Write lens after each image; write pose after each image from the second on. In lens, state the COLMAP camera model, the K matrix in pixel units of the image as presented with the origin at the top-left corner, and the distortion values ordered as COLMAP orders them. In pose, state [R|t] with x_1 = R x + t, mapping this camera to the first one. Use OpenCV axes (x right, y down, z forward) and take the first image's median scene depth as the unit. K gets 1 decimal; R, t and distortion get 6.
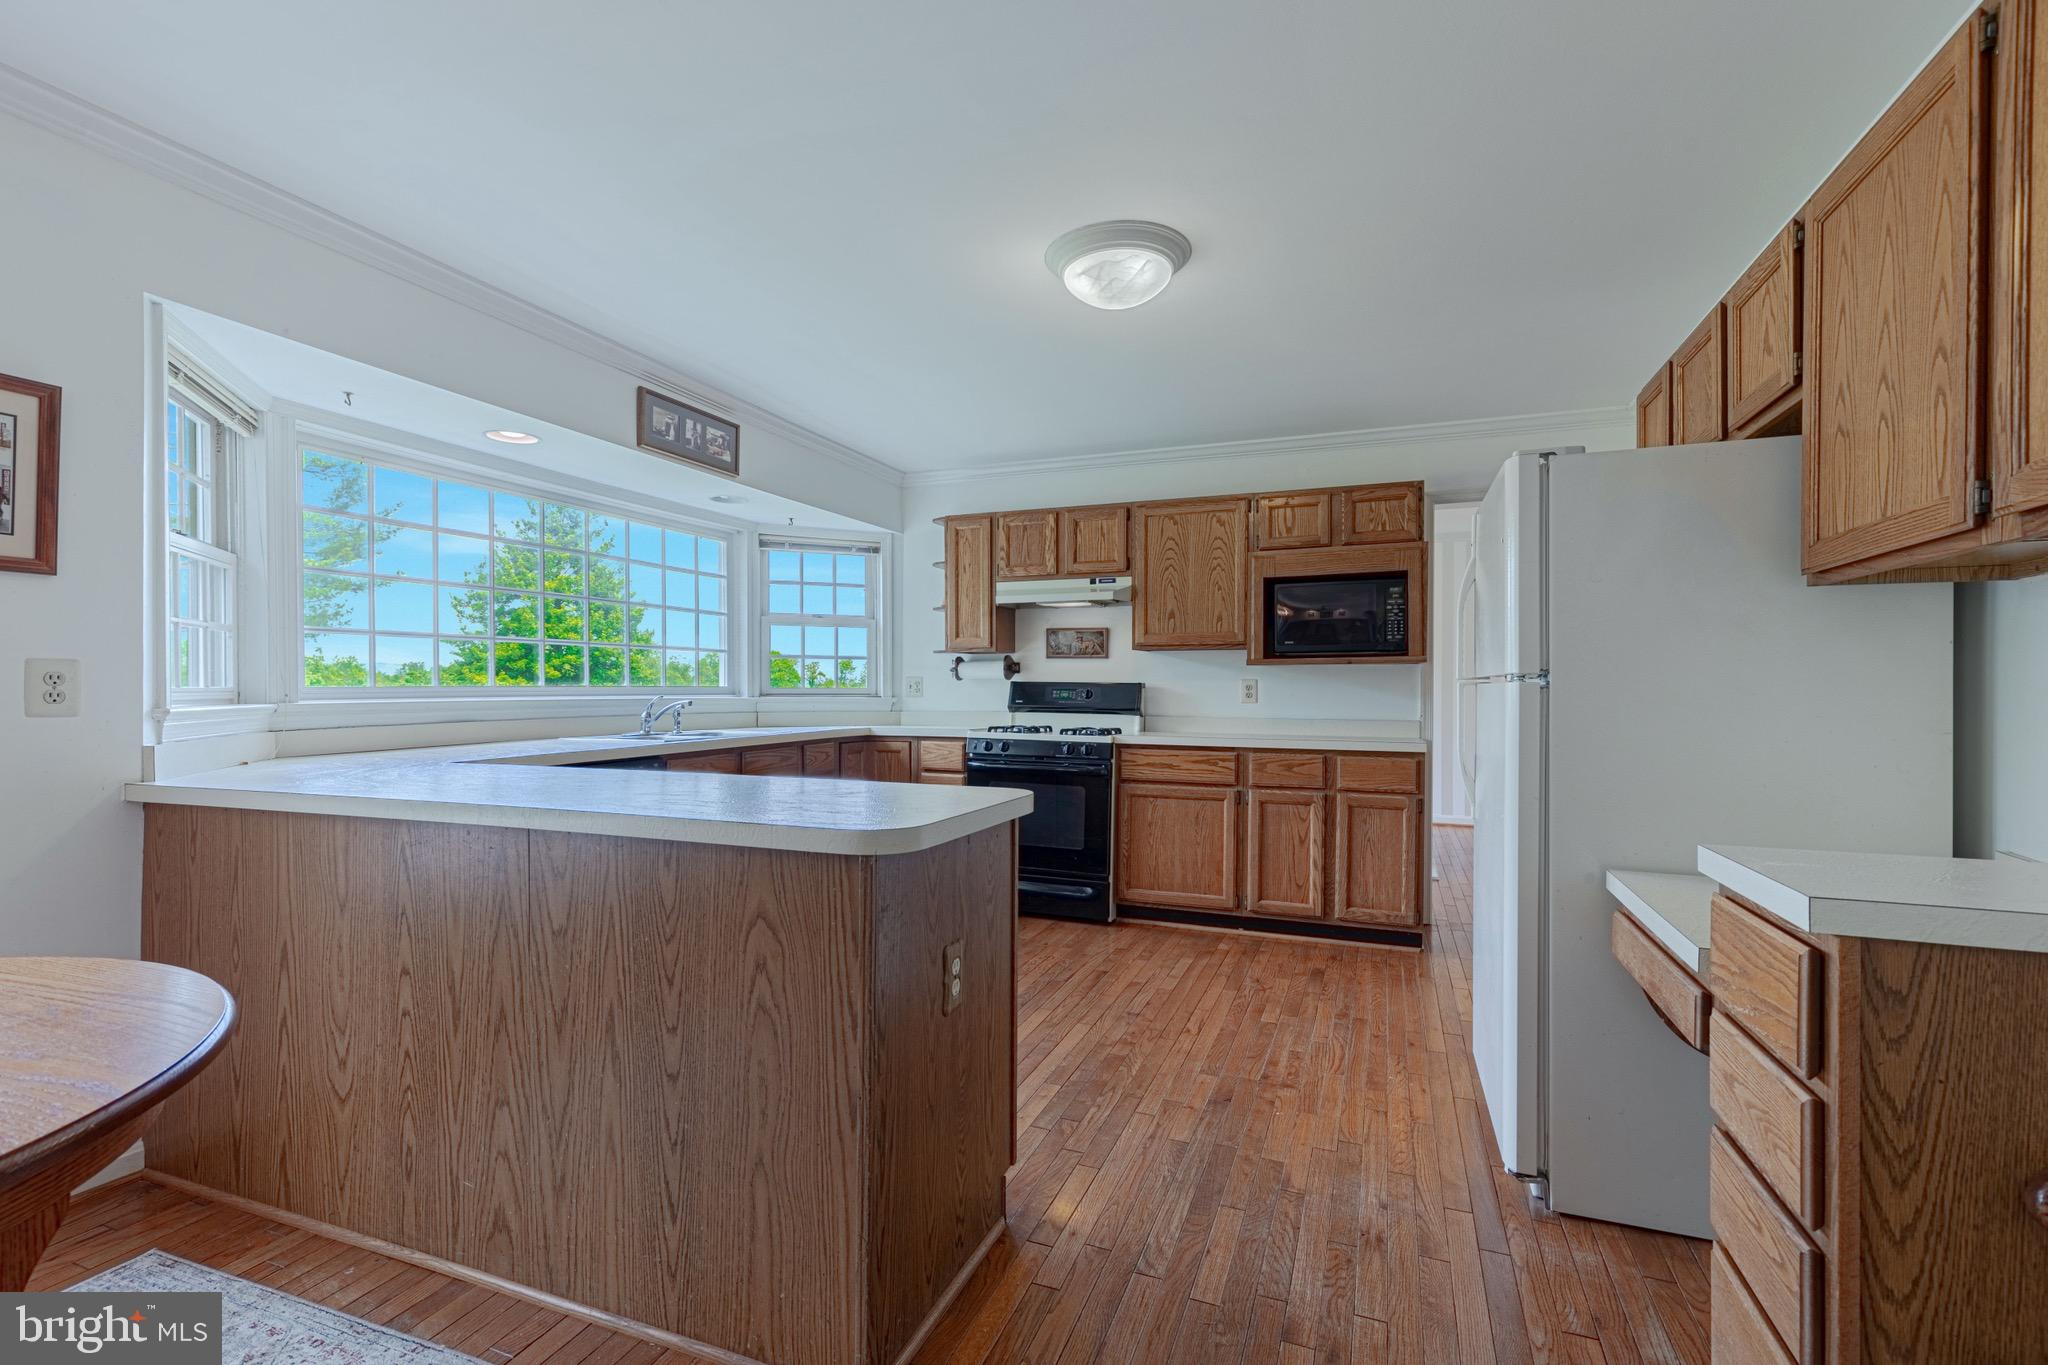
lens RADIAL K [[934.0, 0, 1025.1], [0, 934.0, 690.3], [0, 0, 1]] dist [0.004513, 0.000310]
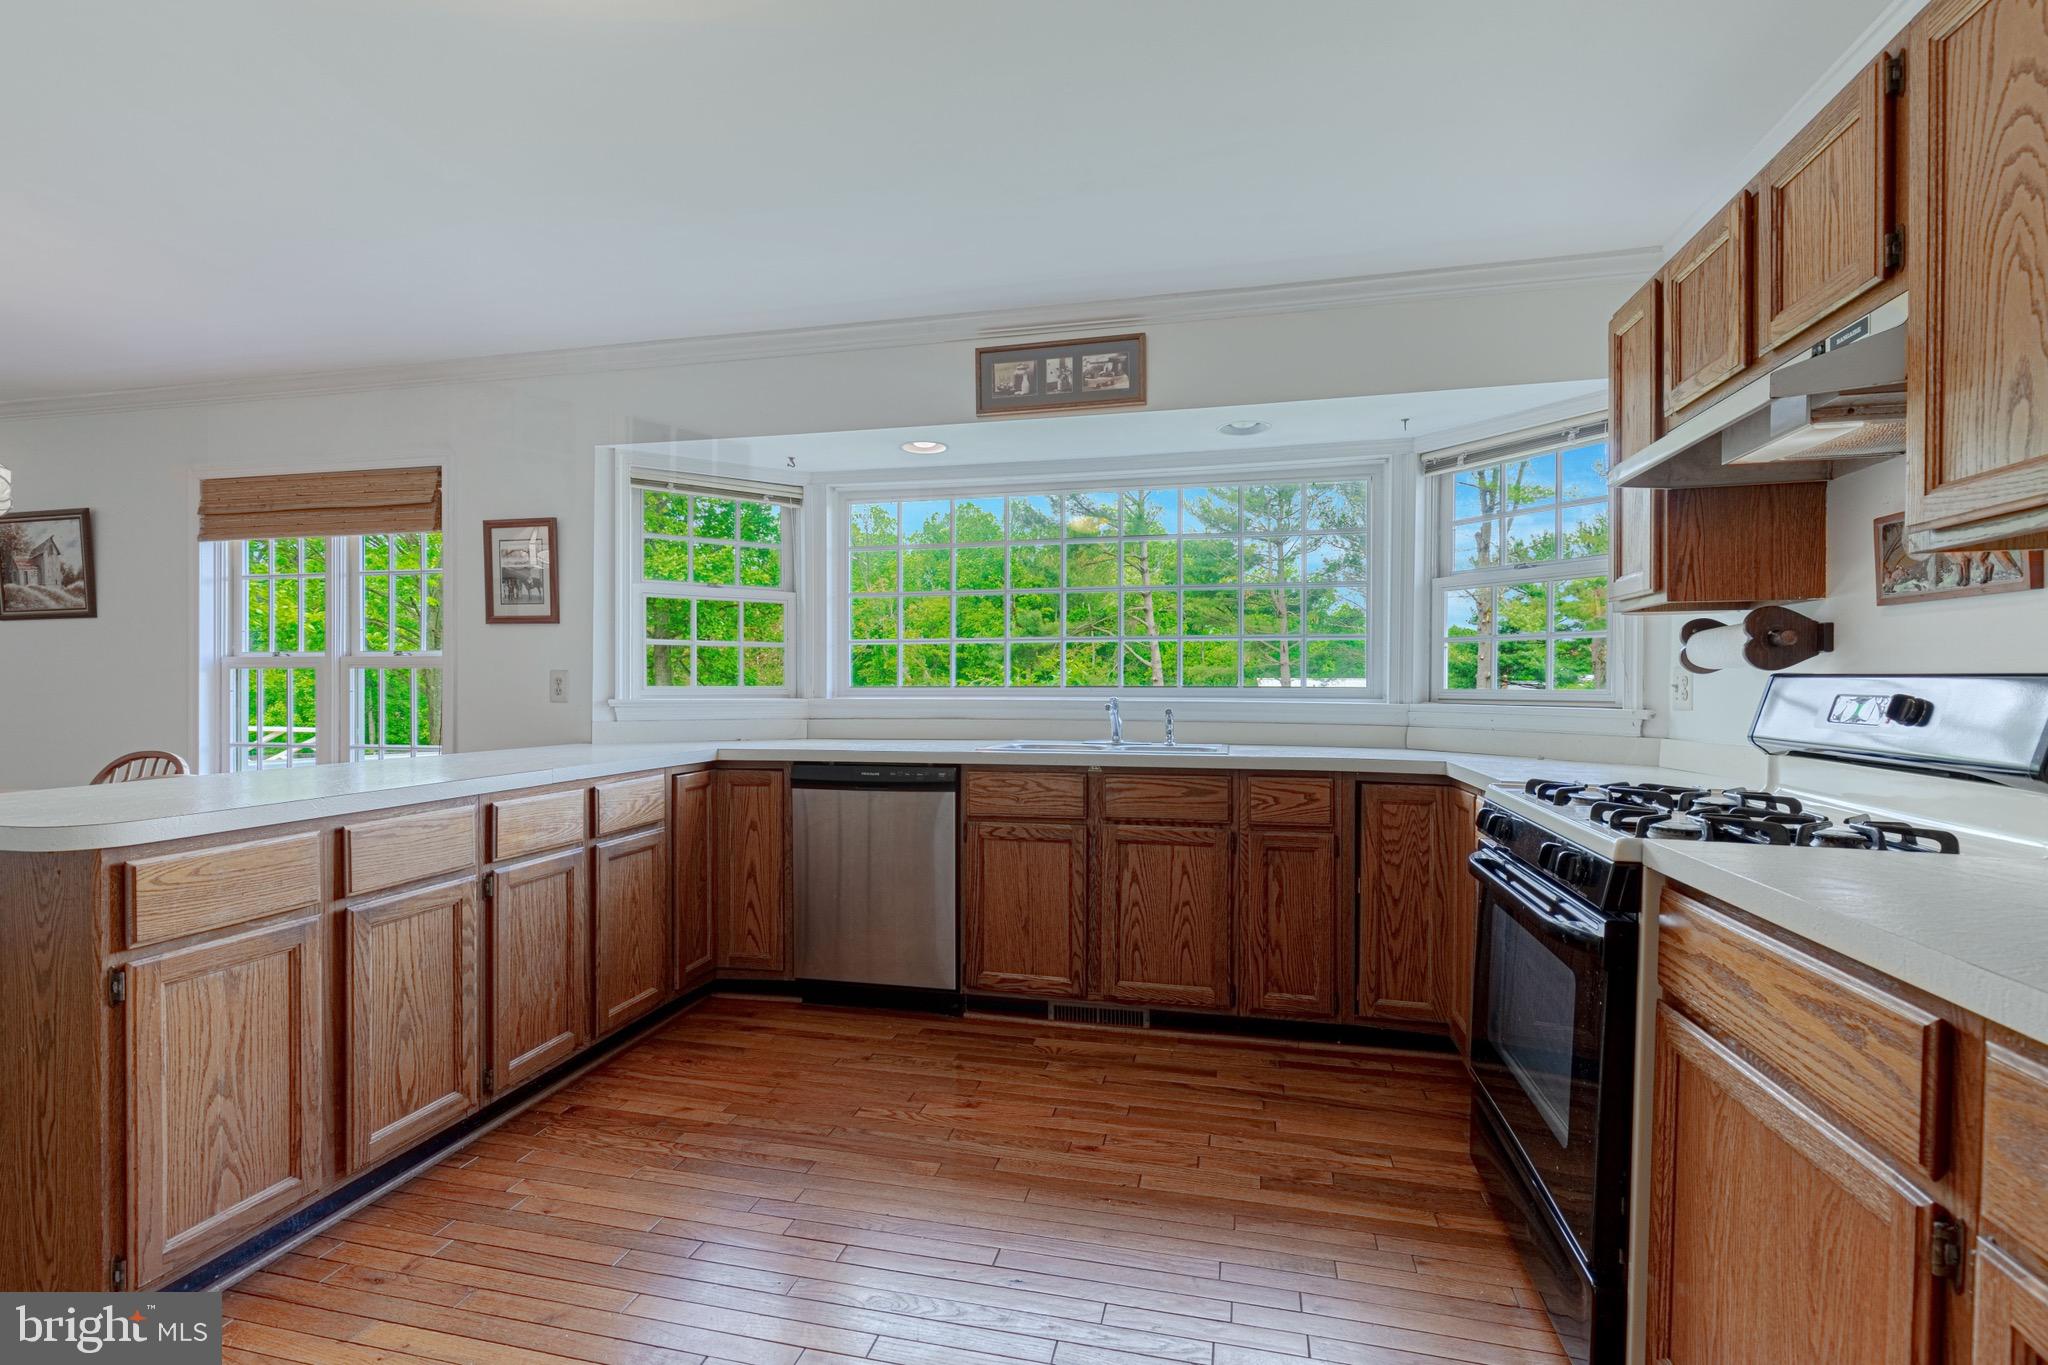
lens RADIAL K [[934.0, 0, 1028.5], [0, 934.0, 692.0], [0, 0, 1]] dist [0.004513, 0.000310]
pose [[0.136620, 0.004815, -0.990612, 0.453927], [-0.005069, 0.999978, 0.004162, -0.002508], [0.990611, 0.004453, 0.136641, 0.884195]]
